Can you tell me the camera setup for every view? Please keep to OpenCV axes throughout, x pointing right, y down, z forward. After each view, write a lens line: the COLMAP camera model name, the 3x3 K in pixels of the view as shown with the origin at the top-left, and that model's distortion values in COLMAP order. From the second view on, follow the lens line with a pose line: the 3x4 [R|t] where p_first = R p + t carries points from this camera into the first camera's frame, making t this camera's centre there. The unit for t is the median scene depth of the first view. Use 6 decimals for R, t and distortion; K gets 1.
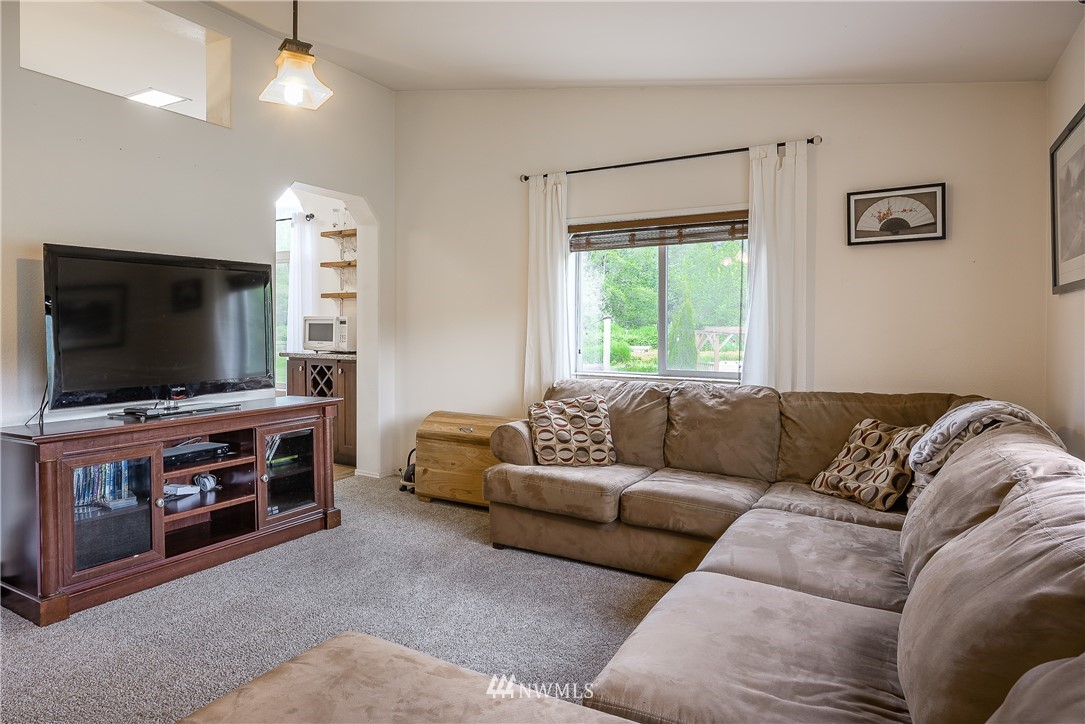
lens RADIAL K [[644.4, 0, 541.9], [0, 644.4, 327.9], [0, 0, 1]] dist [0.000068, -0.000041]
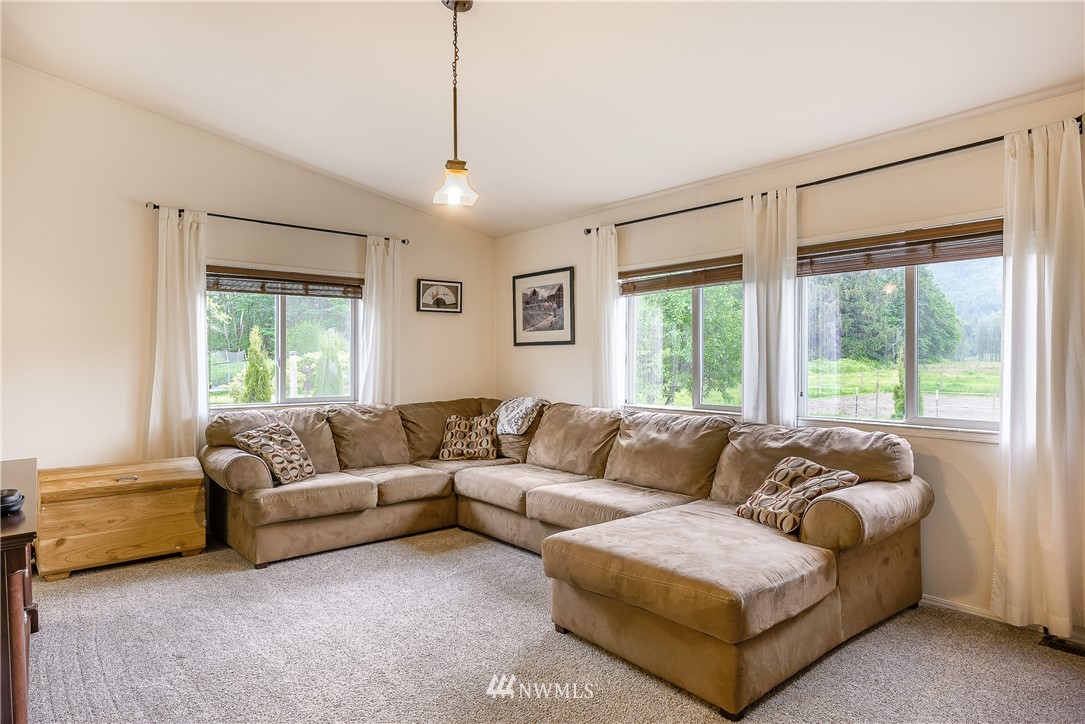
lens RADIAL K [[580.3, 0, 542.5], [0, 580.3, 362.0], [0, 0, 1]] dist [-0.004402, -0.000665]
pose [[0.353338, -0.004303, 0.935486, -0.780776], [0.007936, 0.999967, 0.001602, -0.001599], [-0.935462, 0.006858, 0.353361, 0.205382]]
